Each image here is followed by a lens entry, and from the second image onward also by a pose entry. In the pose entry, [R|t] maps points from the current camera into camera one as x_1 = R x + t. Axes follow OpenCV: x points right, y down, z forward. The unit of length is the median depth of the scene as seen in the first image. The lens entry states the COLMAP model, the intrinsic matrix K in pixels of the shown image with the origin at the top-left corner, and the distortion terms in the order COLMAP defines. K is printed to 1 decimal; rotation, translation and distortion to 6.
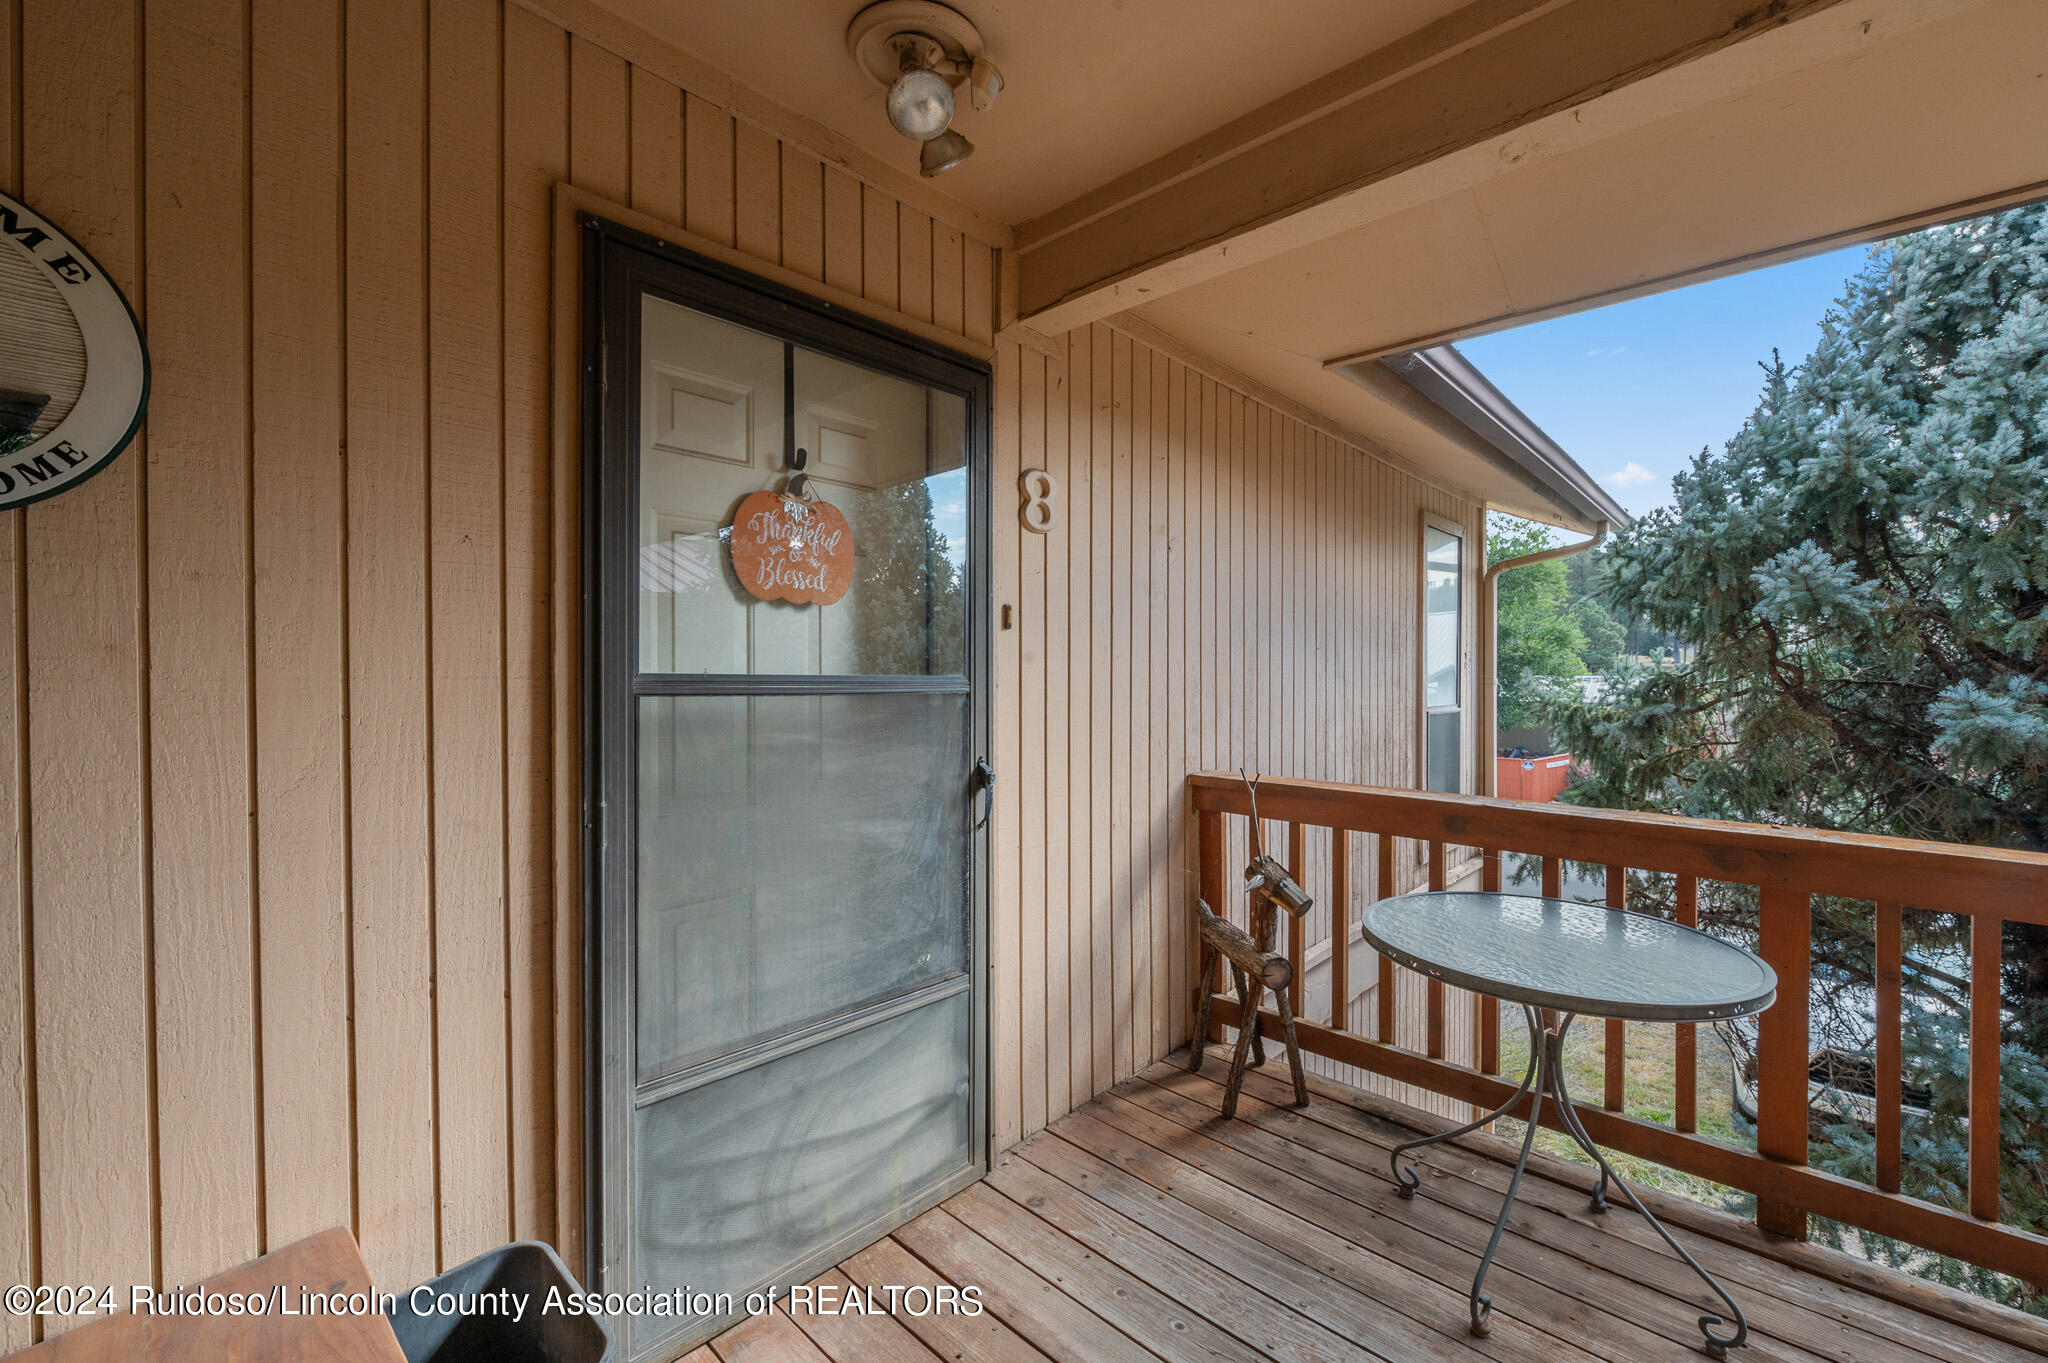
lens RADIAL K [[853.4, 0, 1024.0], [0, 853.4, 681.5], [0, 0, 1]] dist [-0.001739, -0.000335]
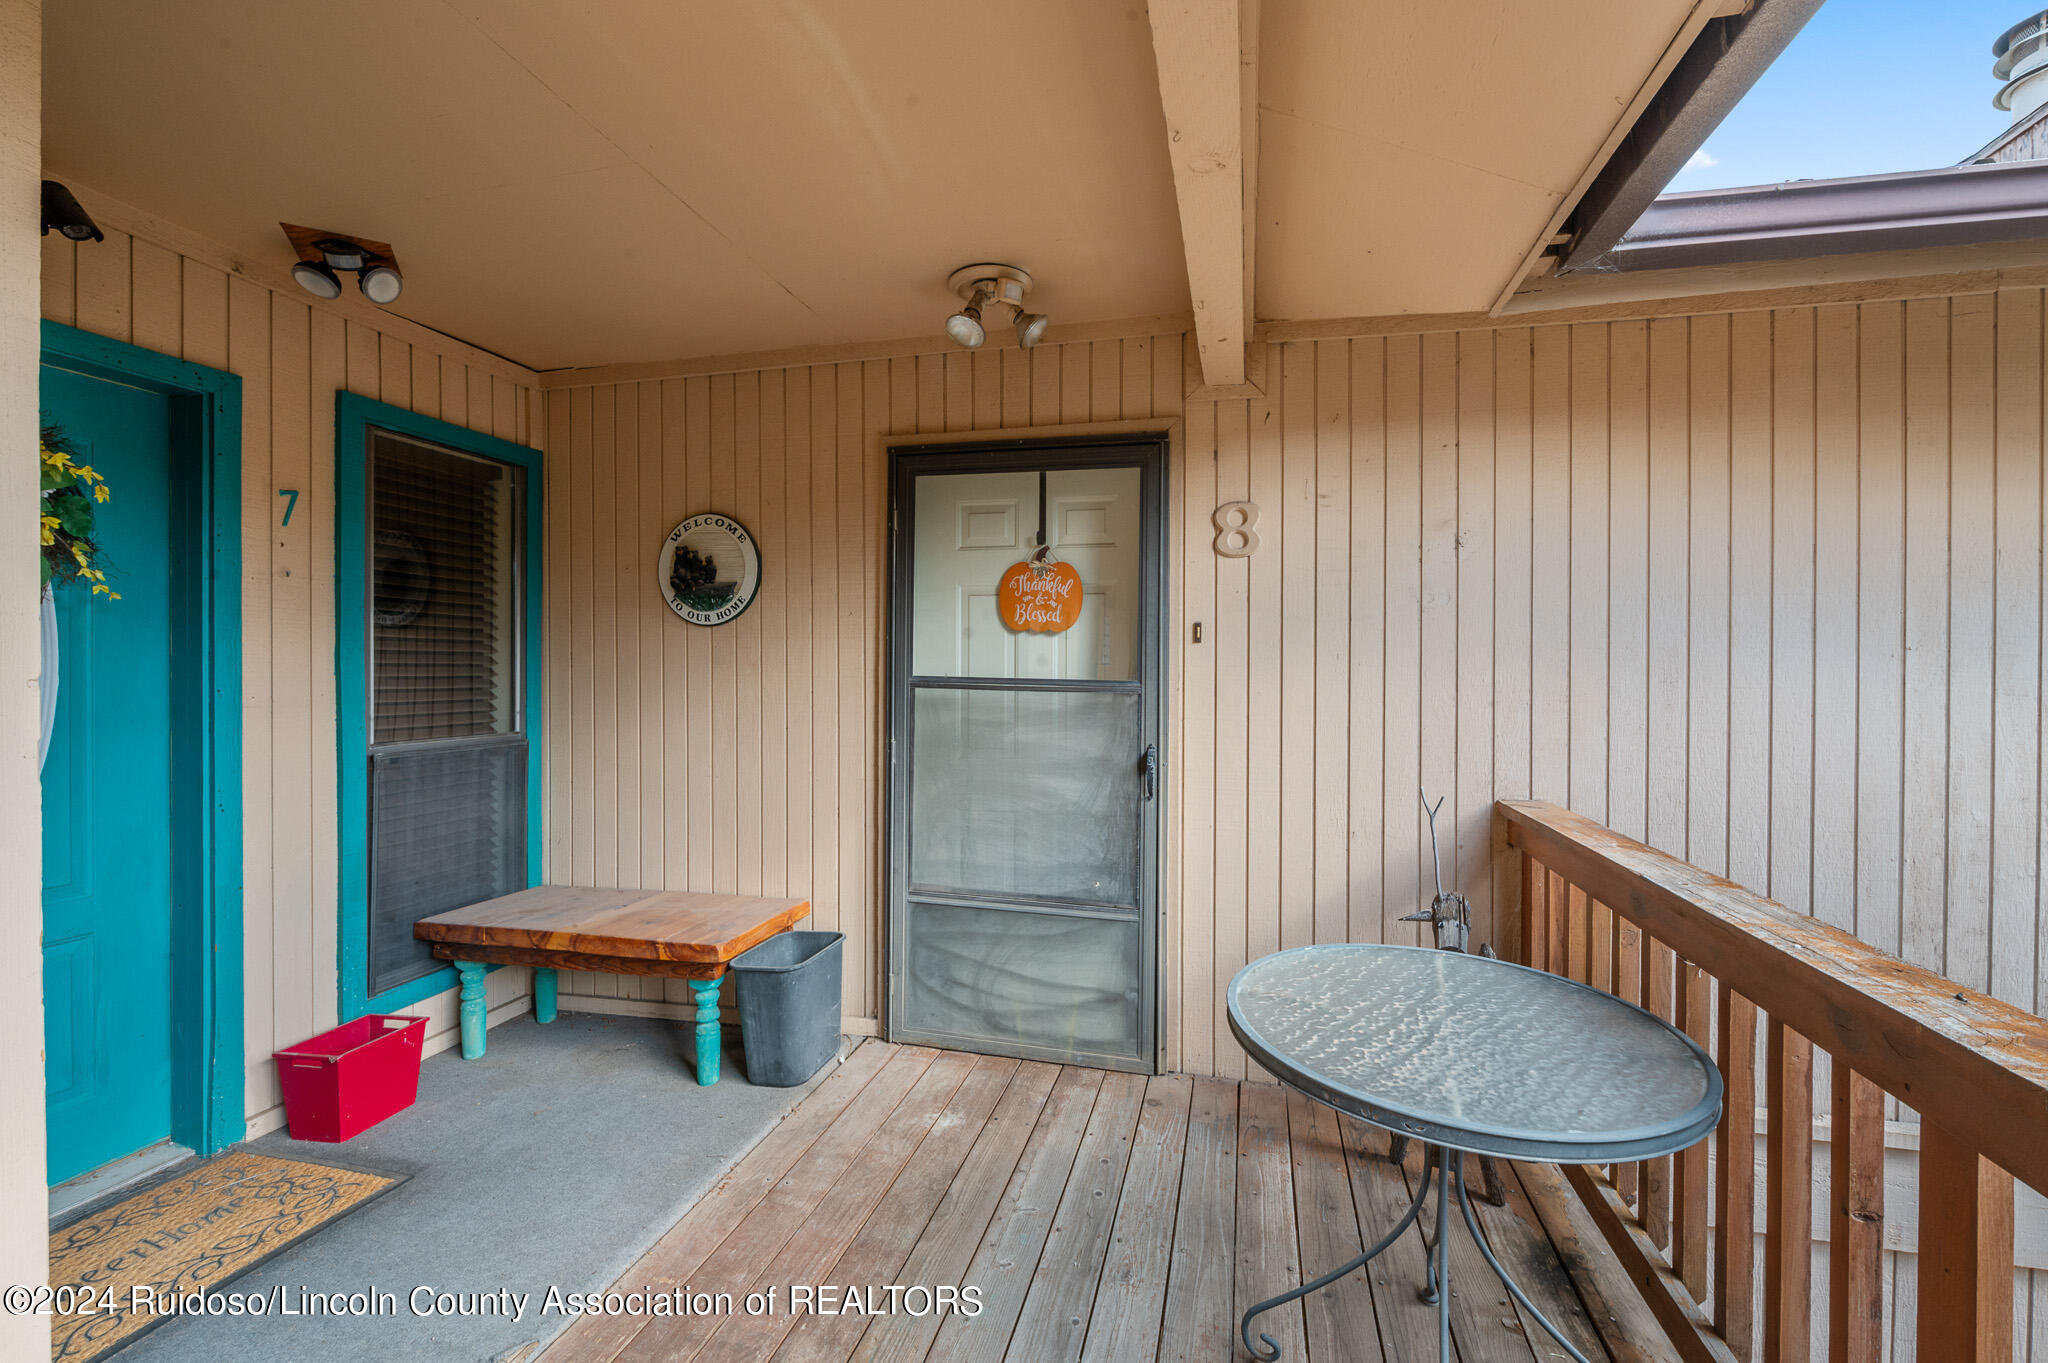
lens RADIAL K [[823.0, 0, 1028.9], [0, 823.0, 688.0], [0, 0, 1]] dist [0.000429, 0.000019]
pose [[0.479039, 0.021031, -0.877542, 1.027418], [-0.019487, 0.999721, 0.013321, -0.009242], [0.877578, 0.010719, 0.479315, 0.271492]]
